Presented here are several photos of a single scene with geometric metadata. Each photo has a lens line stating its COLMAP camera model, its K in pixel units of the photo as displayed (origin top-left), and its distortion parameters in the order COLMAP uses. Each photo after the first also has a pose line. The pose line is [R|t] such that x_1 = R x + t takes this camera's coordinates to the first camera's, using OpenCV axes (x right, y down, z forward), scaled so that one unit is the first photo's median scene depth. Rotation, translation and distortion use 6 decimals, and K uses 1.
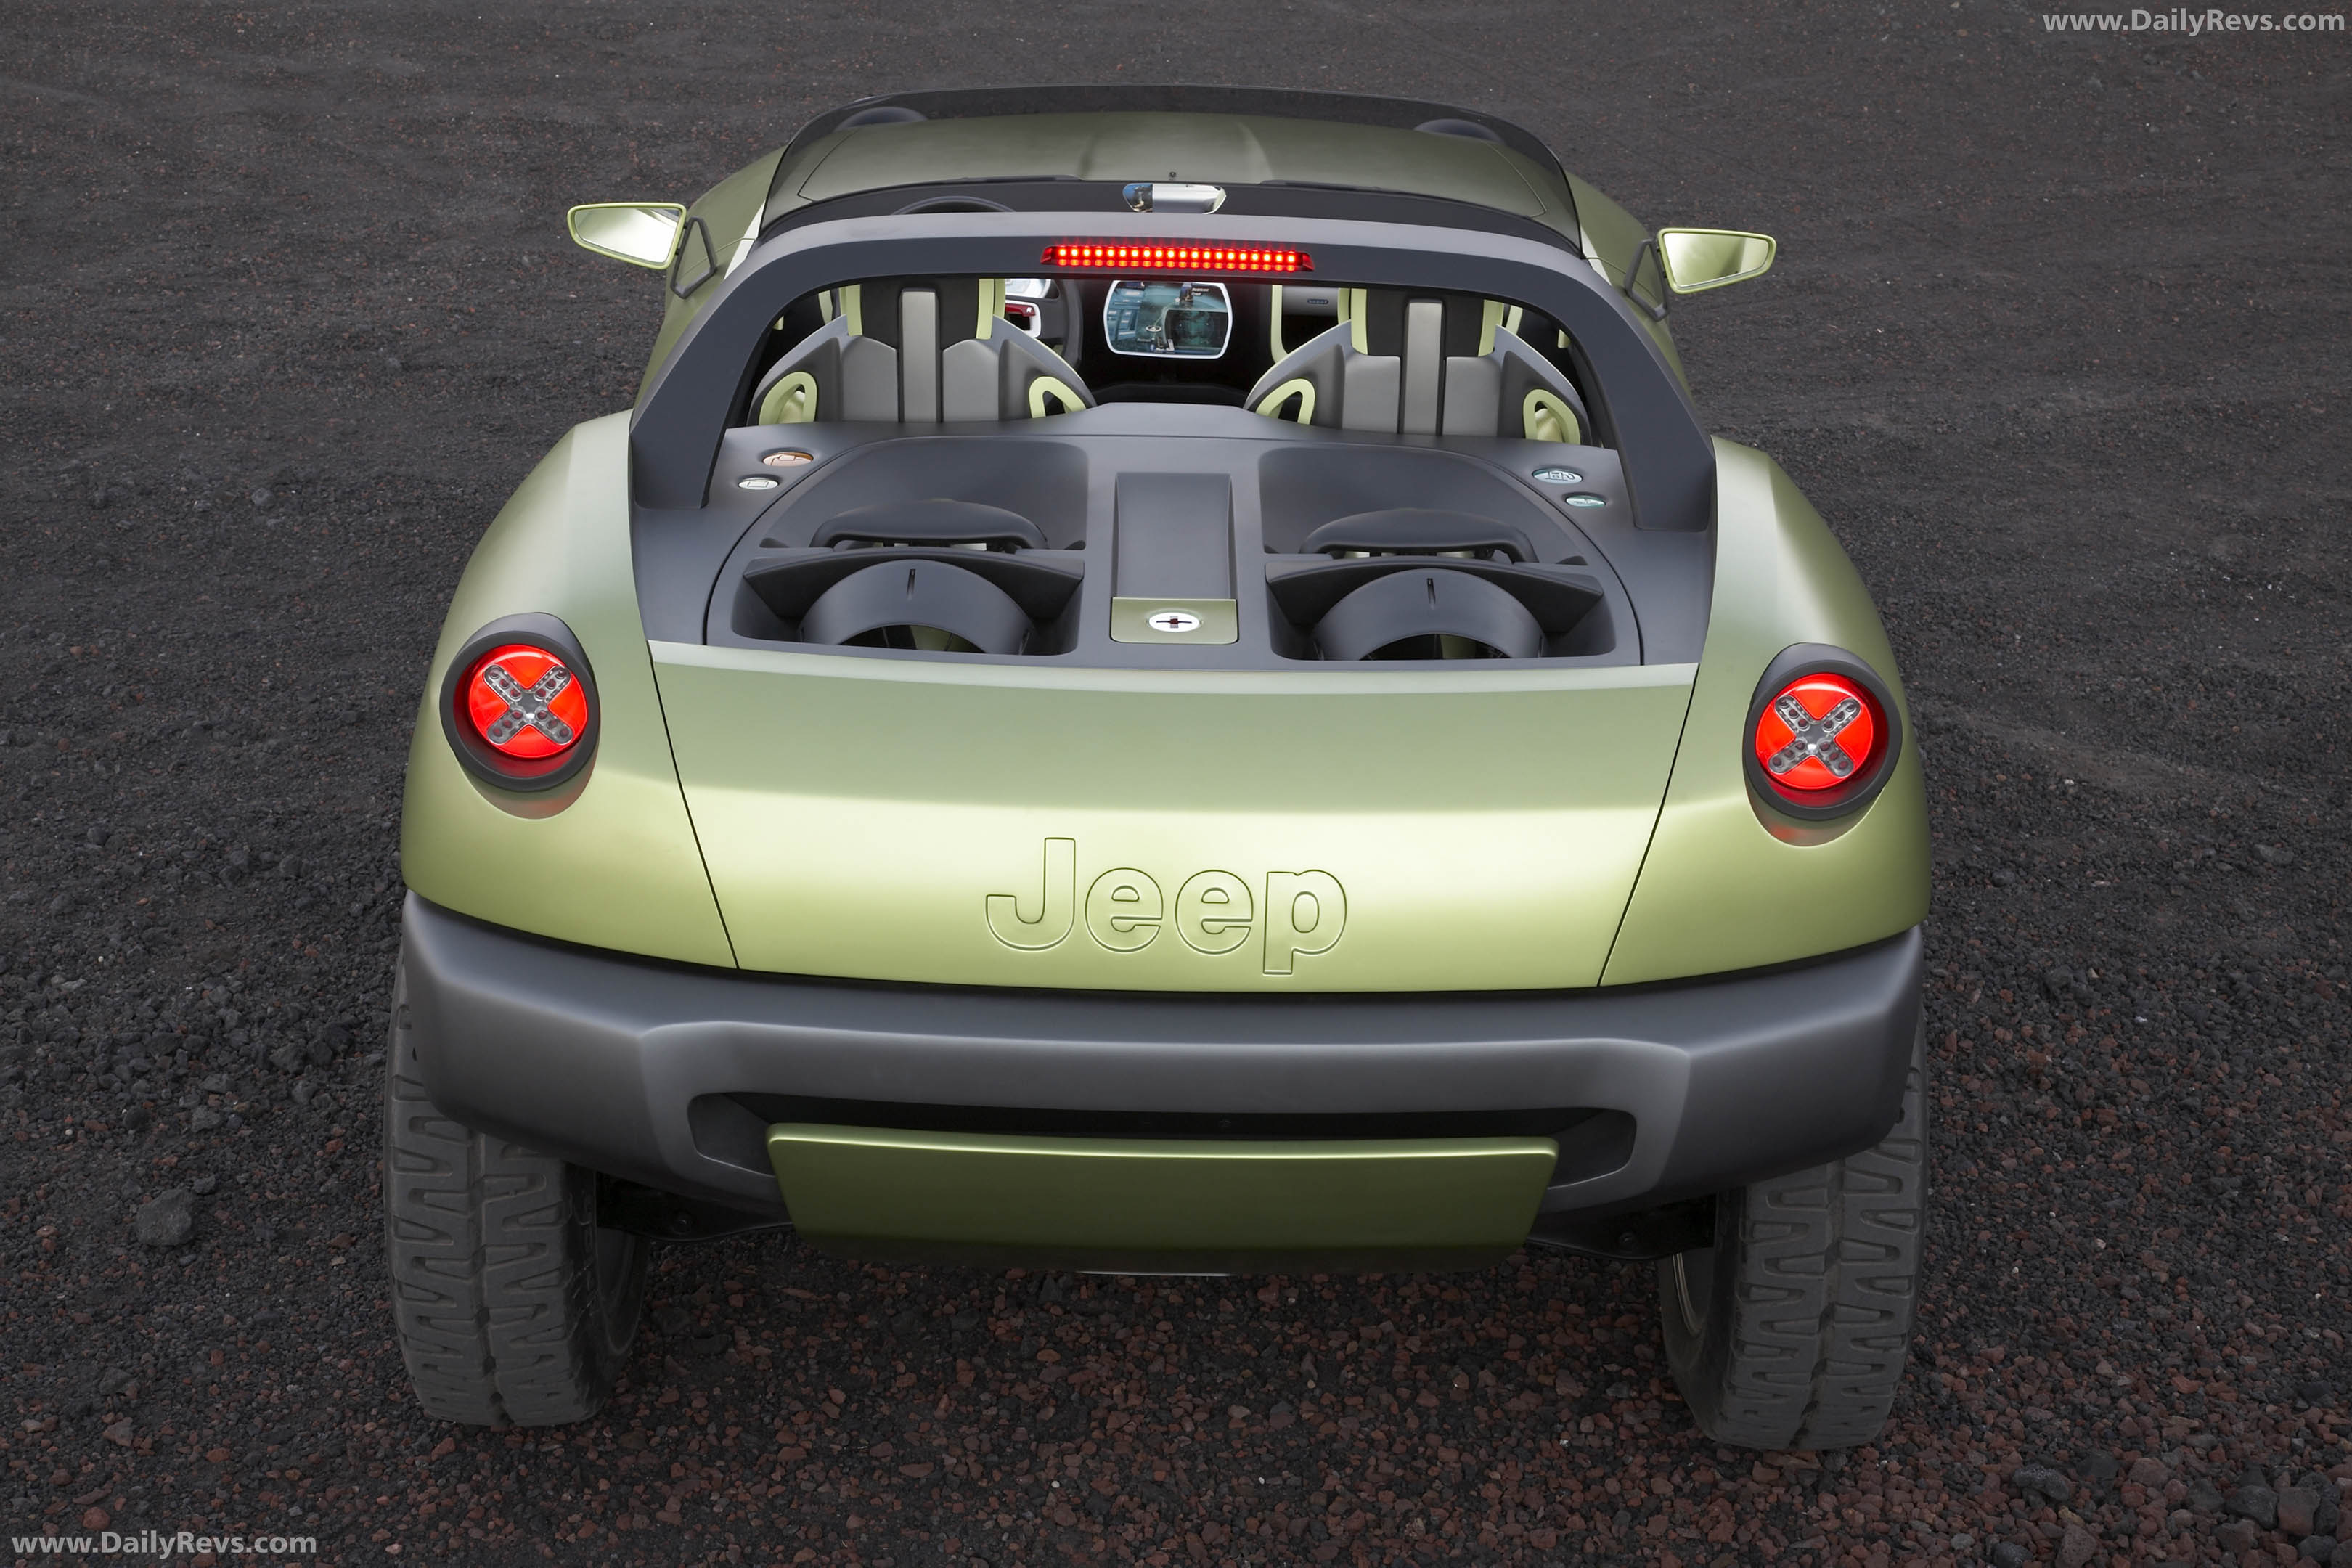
lens RADIAL K [[3936.4, 0, 1176.0], [0, 3936.4, 784.0], [0, 0, 1]] dist [0.277050, -0.162762]
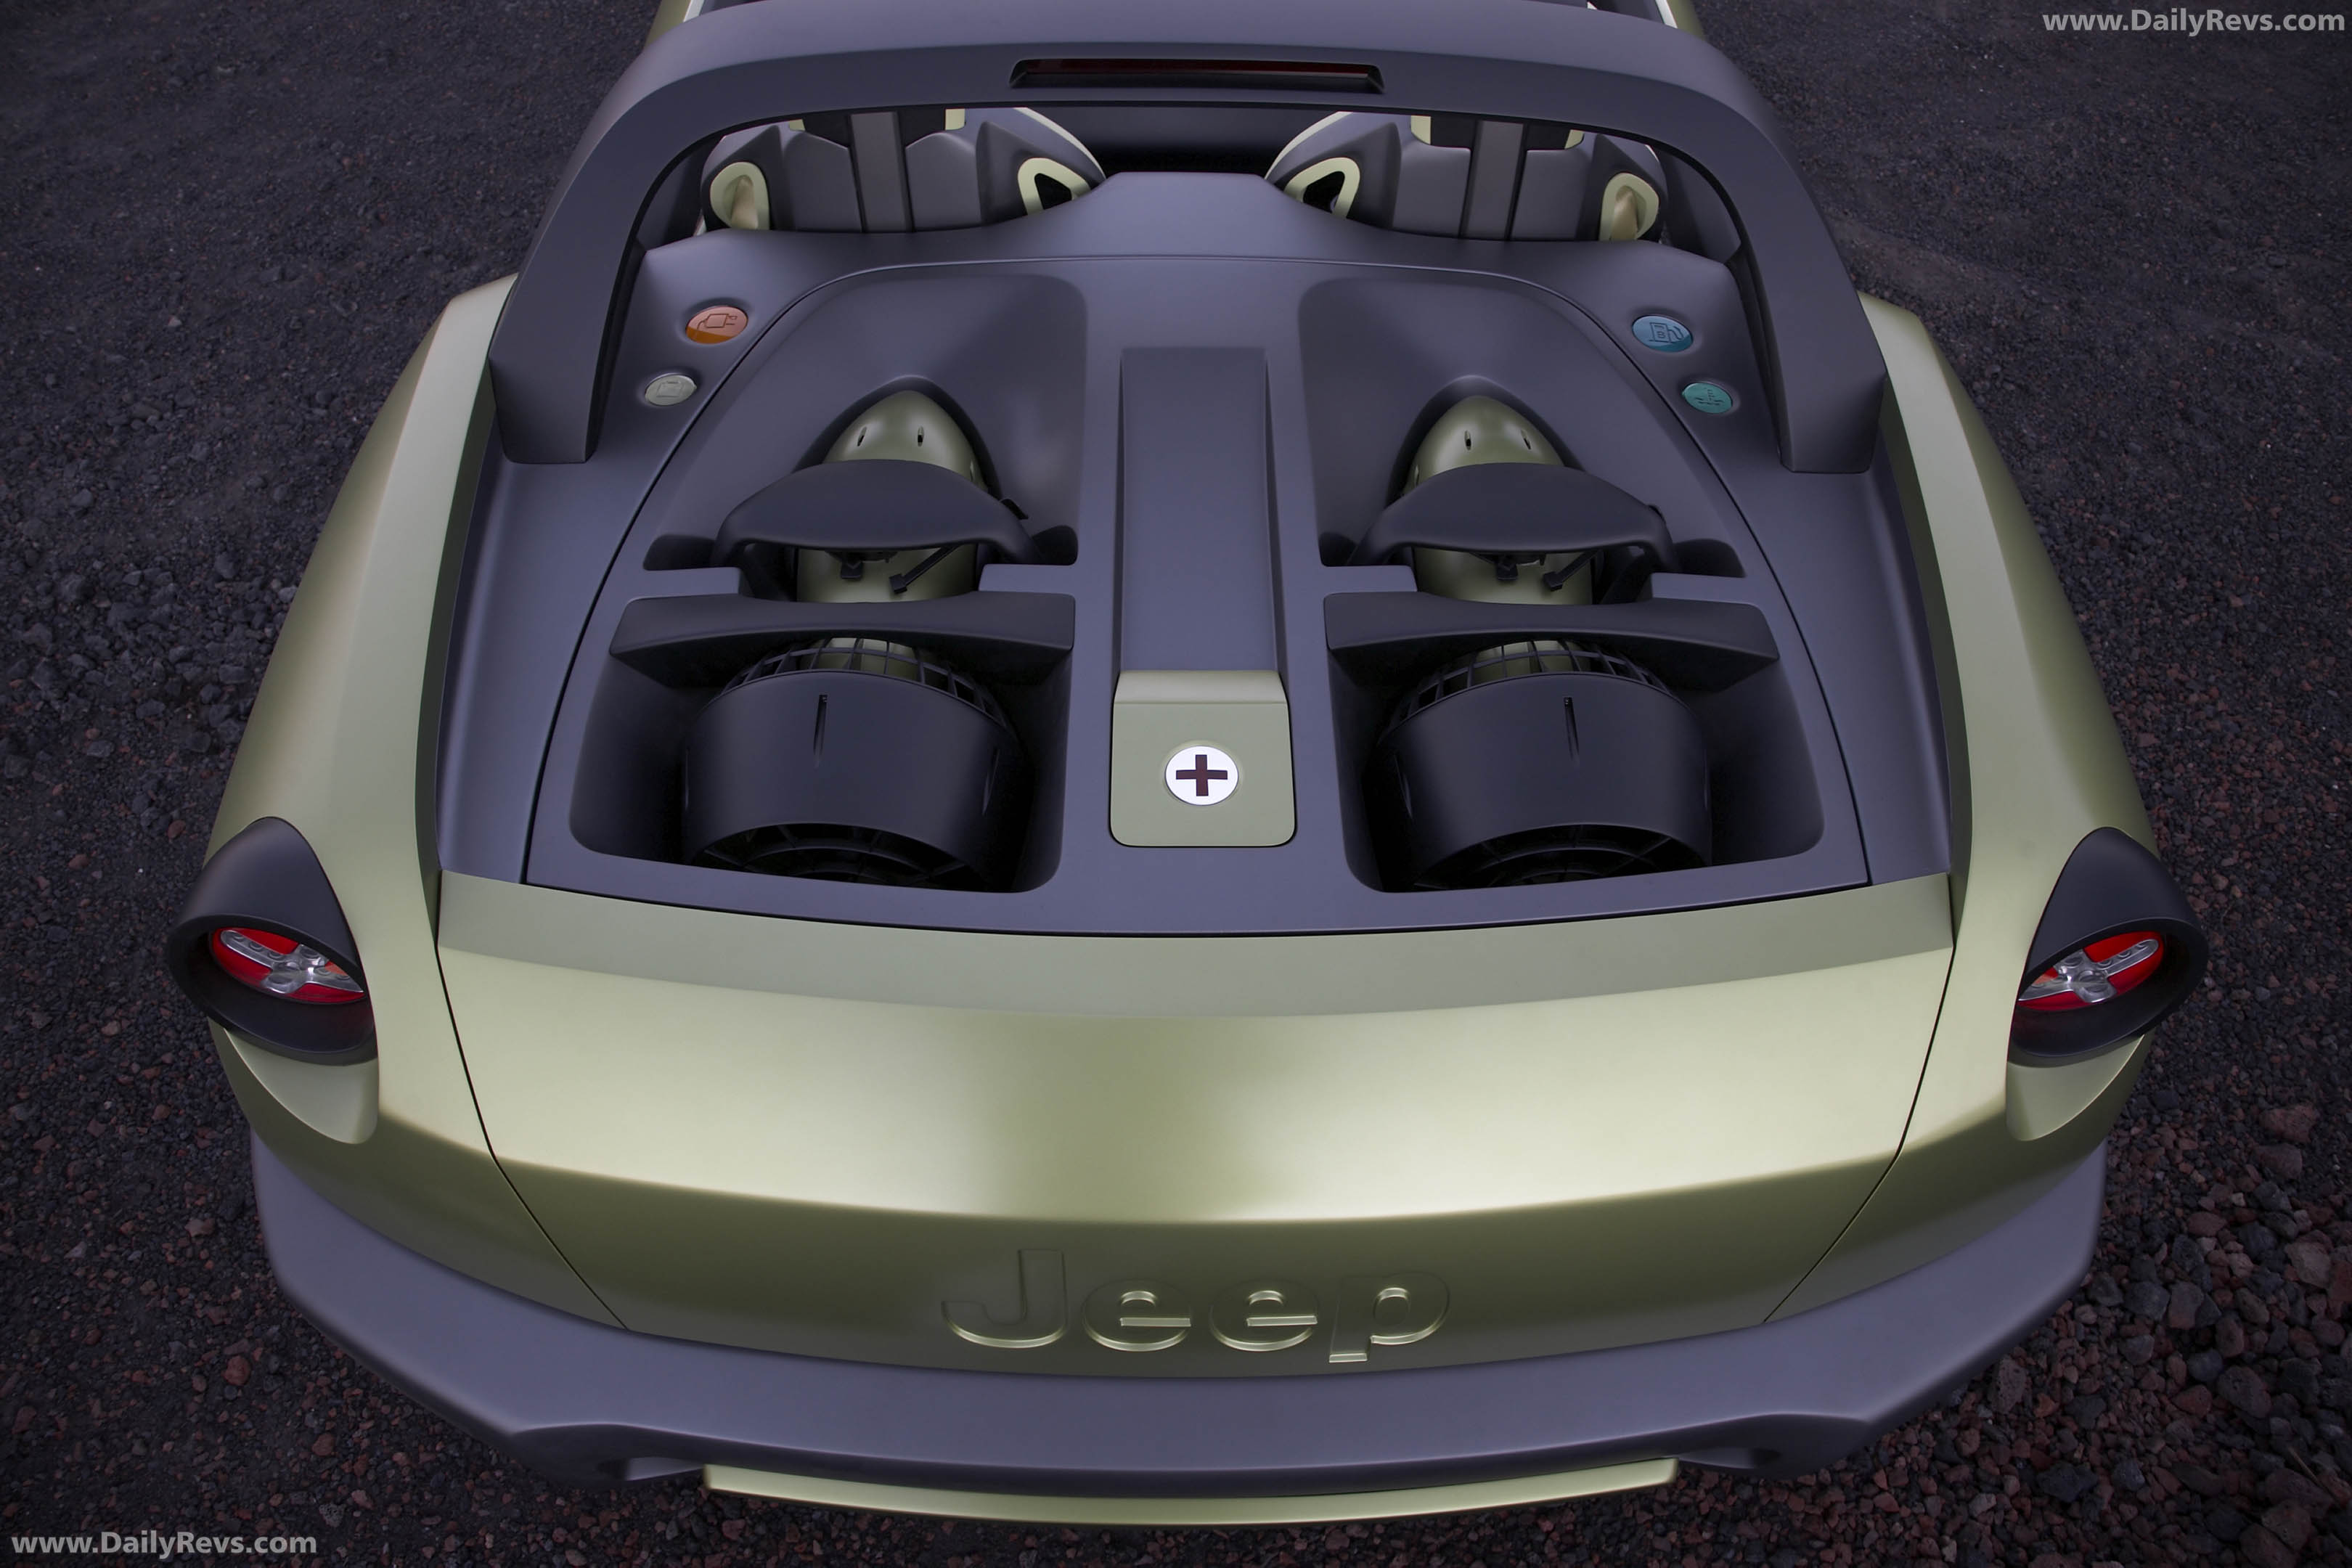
lens RADIAL K [[1610.3, 0, 1176.0], [0, 1610.3, 784.0], [0, 0, 1]] dist [-0.074268, 0.003049]
pose [[0.999957, -0.008638, -0.003438, -0.003667], [0.009196, 0.864505, 0.502540, -0.157138], [-0.001369, -0.502550, 0.864547, 0.643226]]
